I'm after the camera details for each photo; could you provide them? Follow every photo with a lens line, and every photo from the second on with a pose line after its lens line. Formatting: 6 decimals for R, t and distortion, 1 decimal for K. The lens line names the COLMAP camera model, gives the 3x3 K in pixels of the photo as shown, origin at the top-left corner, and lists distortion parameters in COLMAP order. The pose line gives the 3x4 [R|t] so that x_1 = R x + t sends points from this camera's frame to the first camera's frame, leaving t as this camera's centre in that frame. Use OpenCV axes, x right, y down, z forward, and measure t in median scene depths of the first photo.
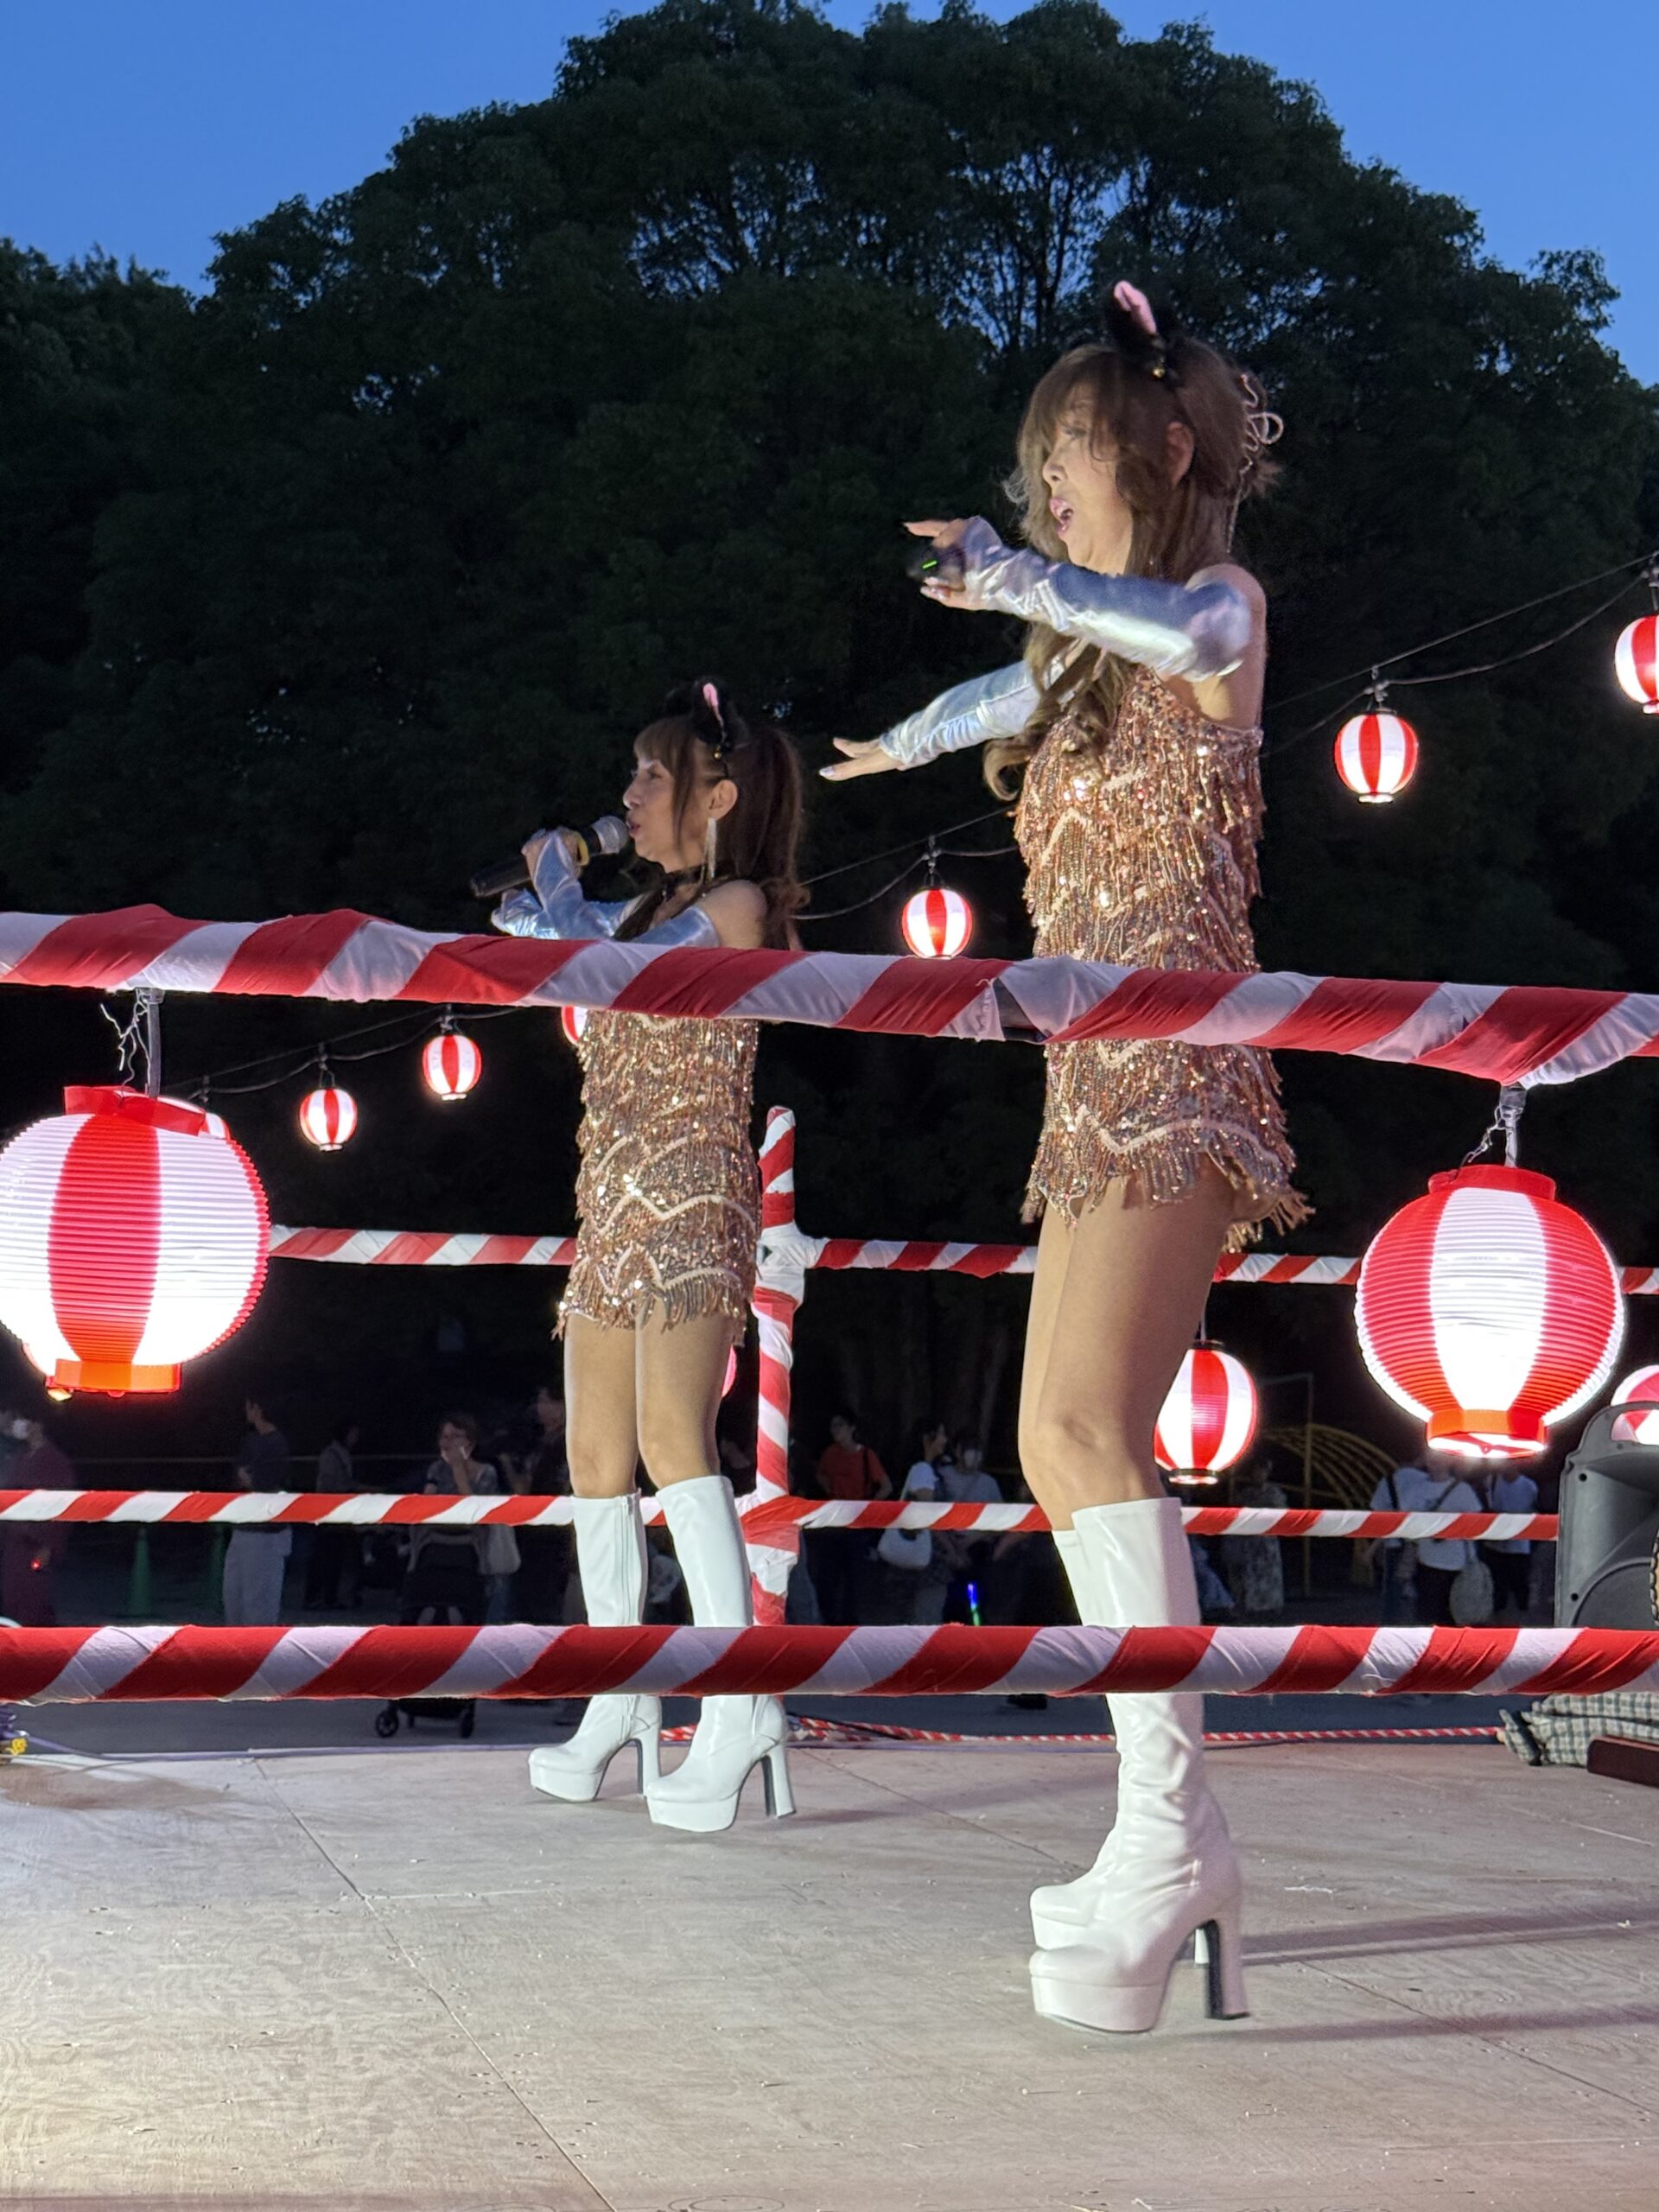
lens RADIAL K [[3456.8, 0, 824.8], [0, 3456.8, 1110.5], [0, 0, 1]] dist [0.317673, 0.000000]
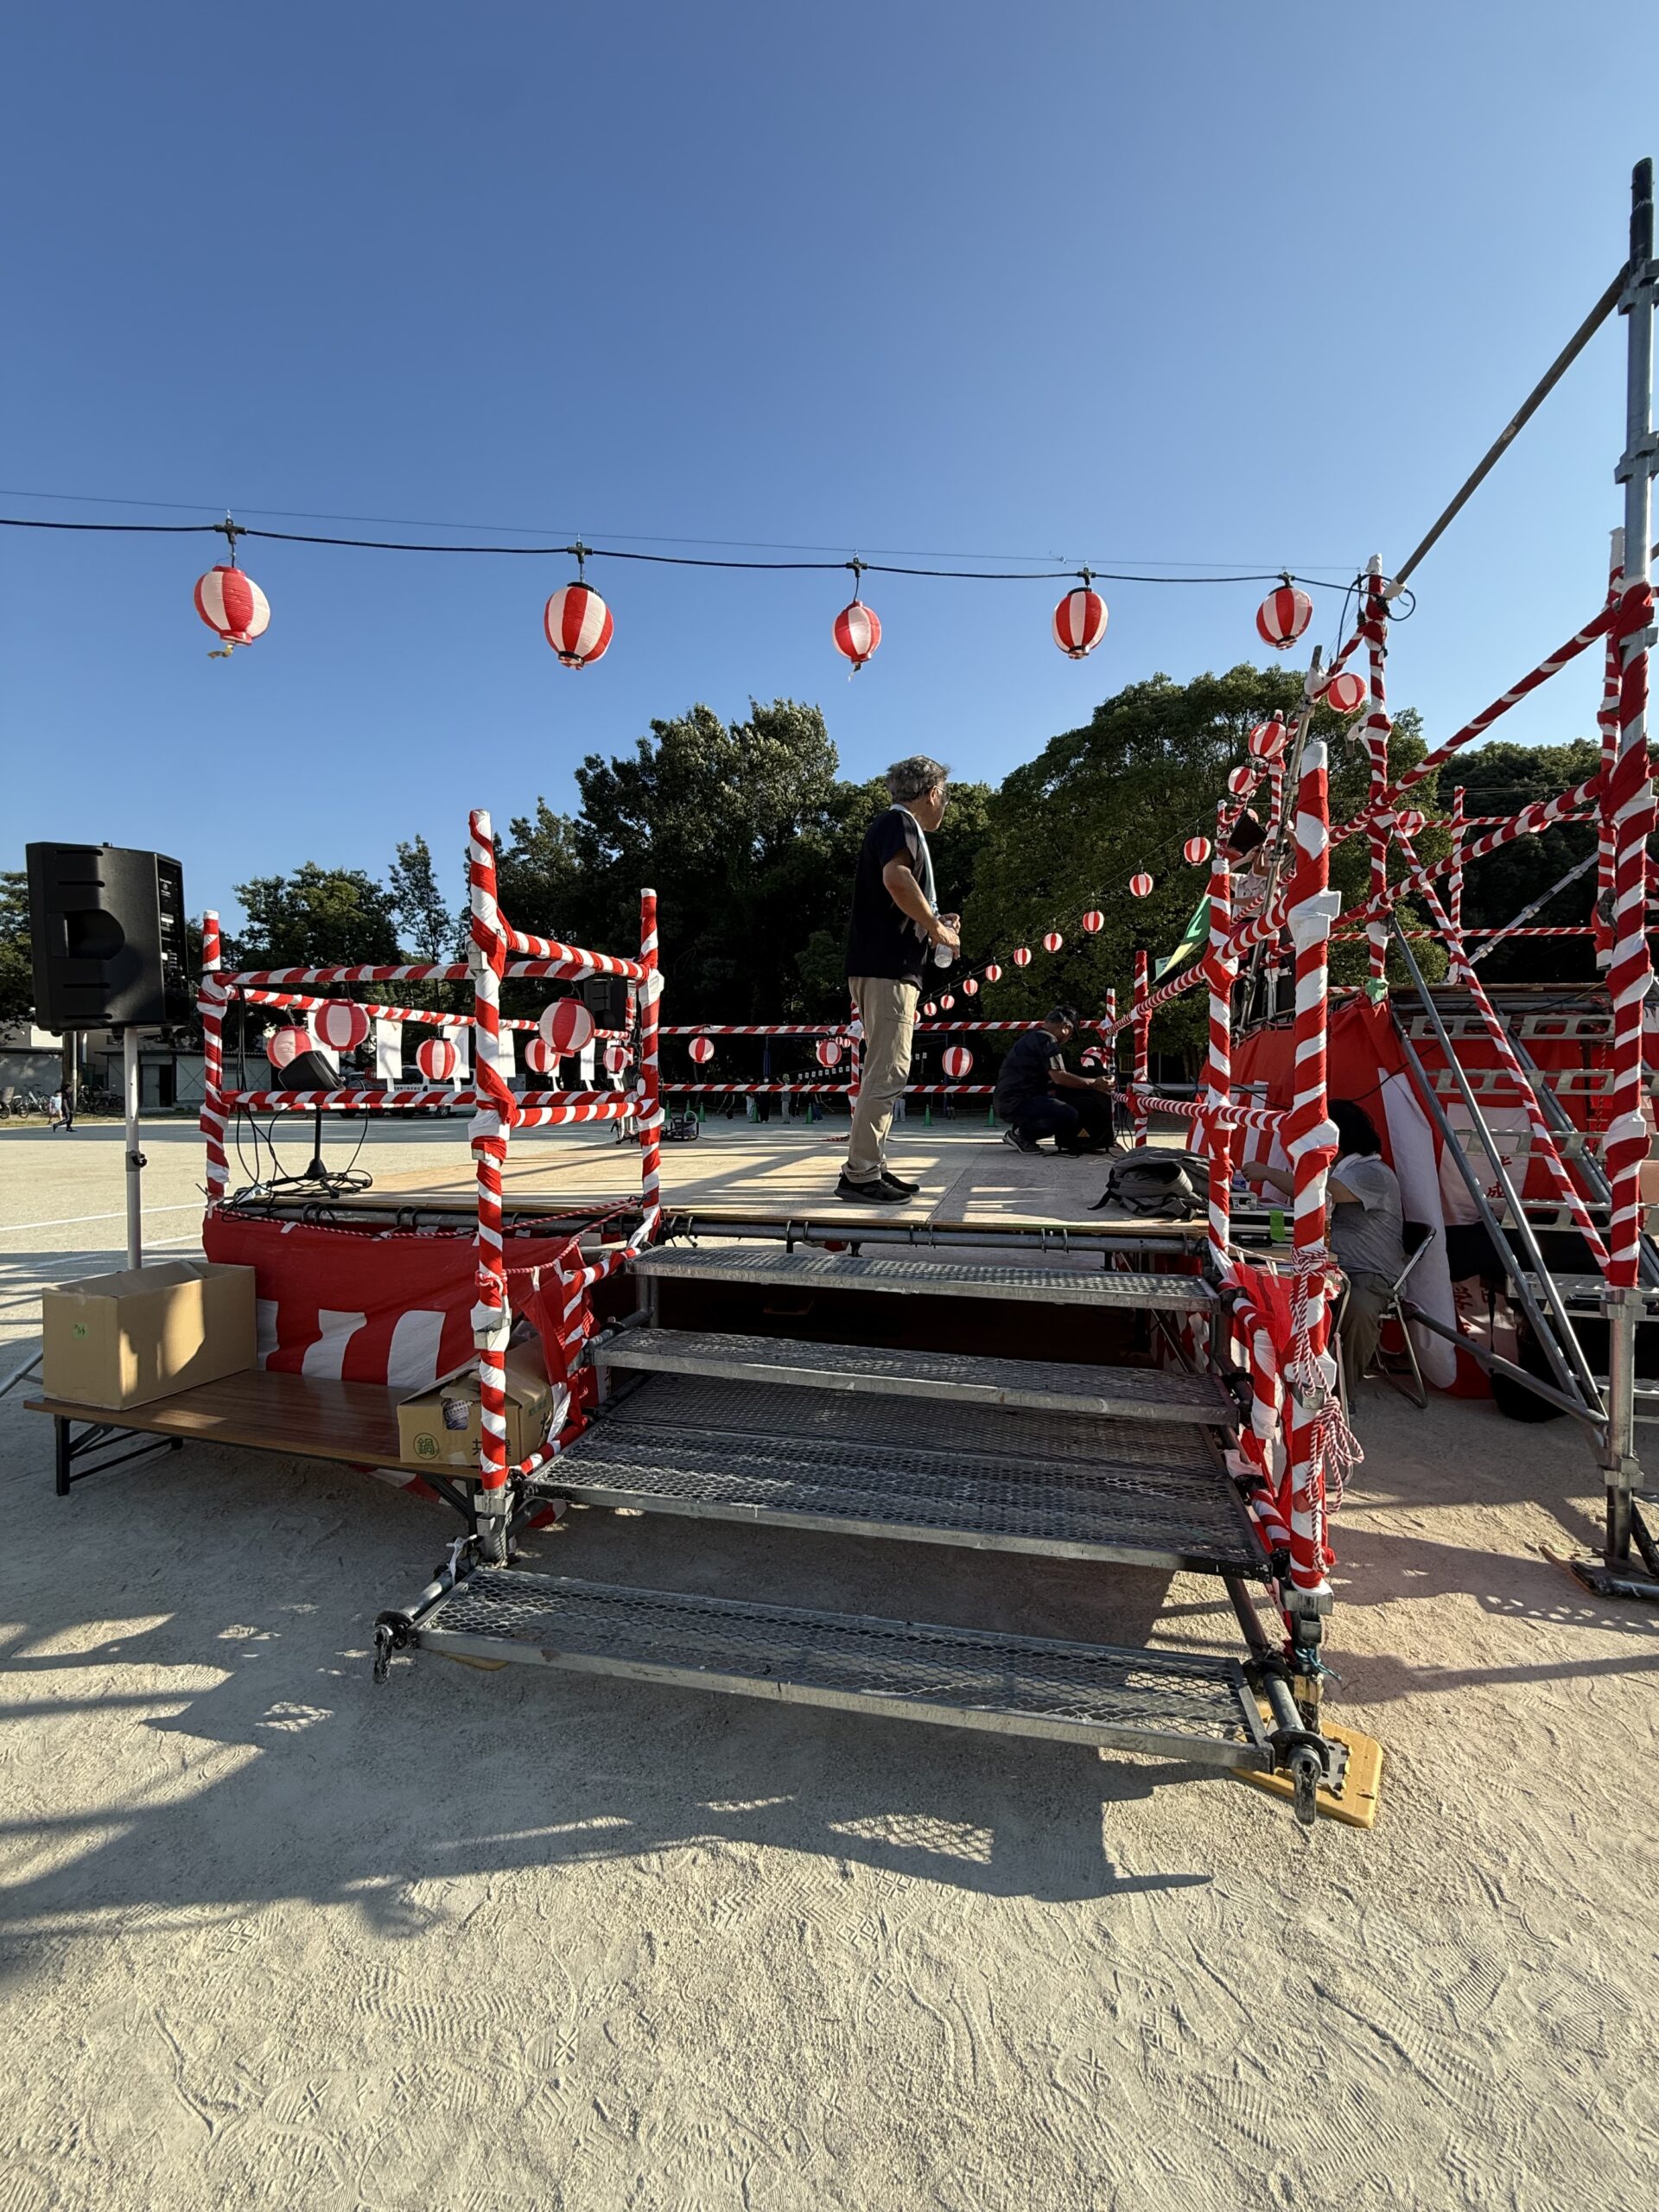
lens RADIAL K [[882.0, 0, 827.9], [0, 882.0, 1097.2], [0, 0, 1]] dist [-0.001740, 0.000820]
pose [[0.893456, -0.009895, -0.449042, 0.104140], [0.057037, 0.994163, 0.091579, 0.006055], [0.445515, -0.107434, 0.888805, 0.005536]]
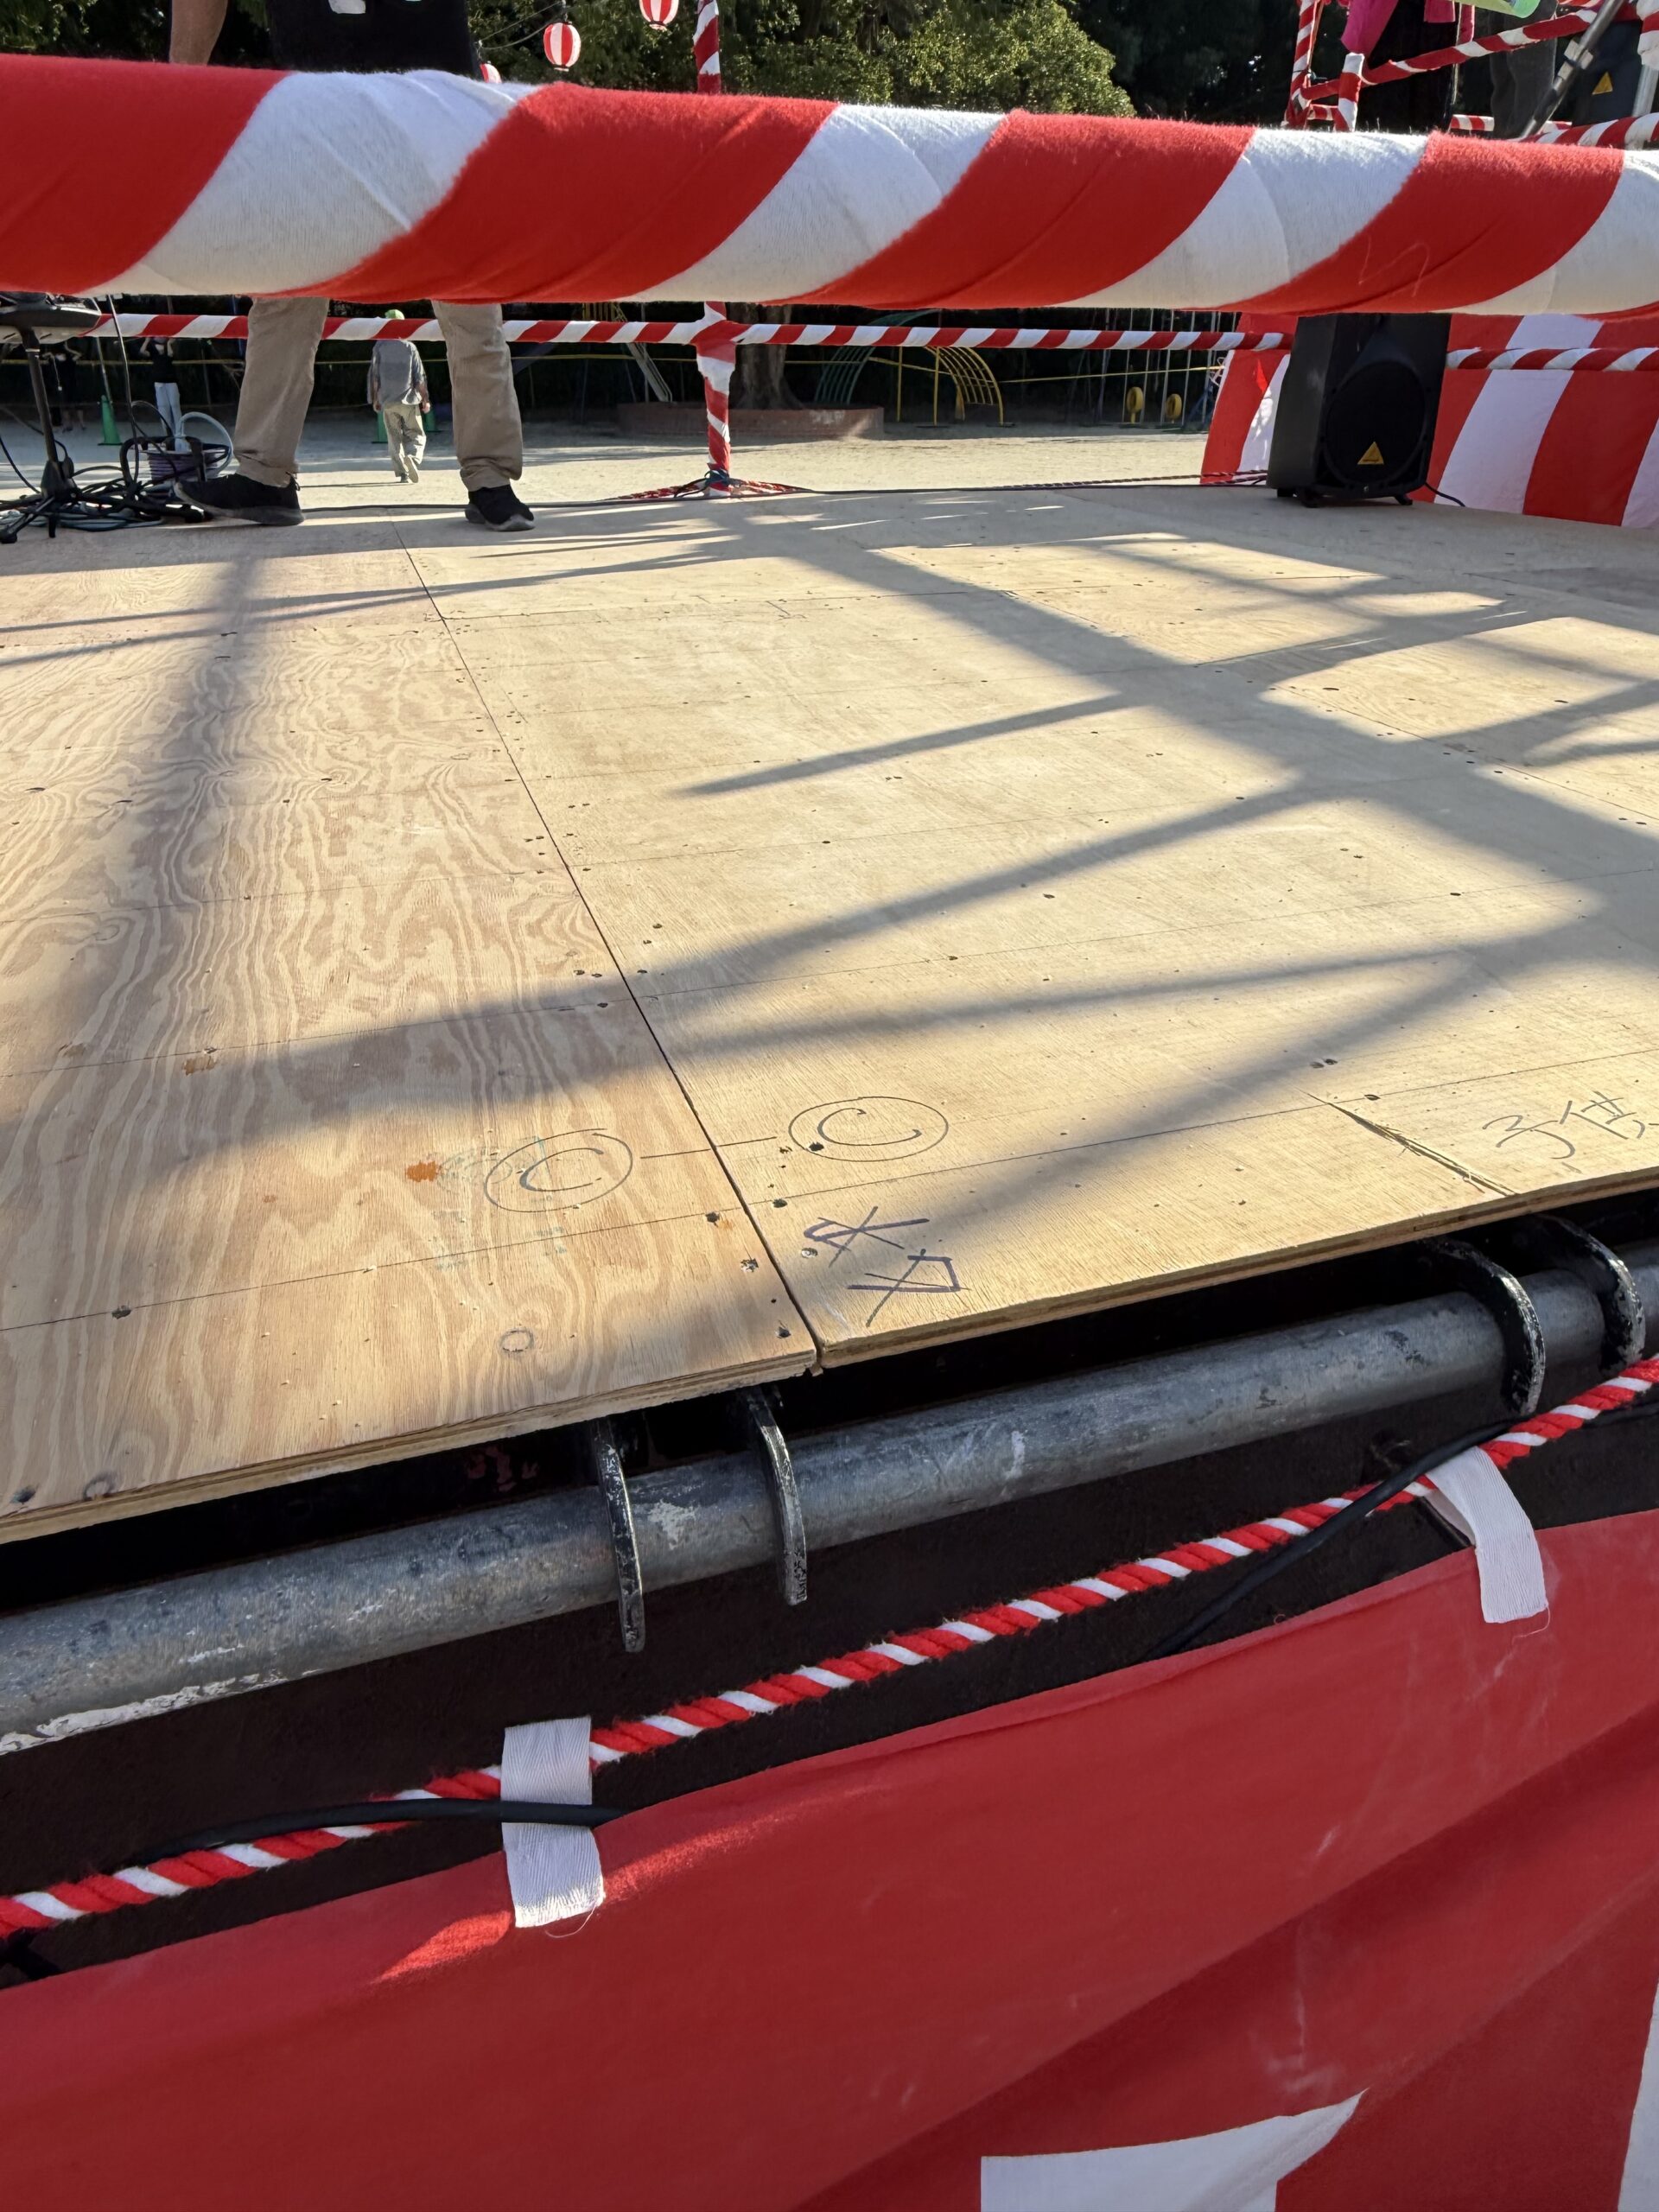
lens RADIAL K [[1424.0, 0, 827.3], [0, 1424.0, 1084.6], [0, 0, 1]] dist [0.013188, -0.010036]
pose [[0.996854, -0.048042, 0.063034, -0.005180], [0.006849, 0.844574, 0.535395, 0.014419], [-0.078958, -0.533279, 0.842246, 0.074416]]
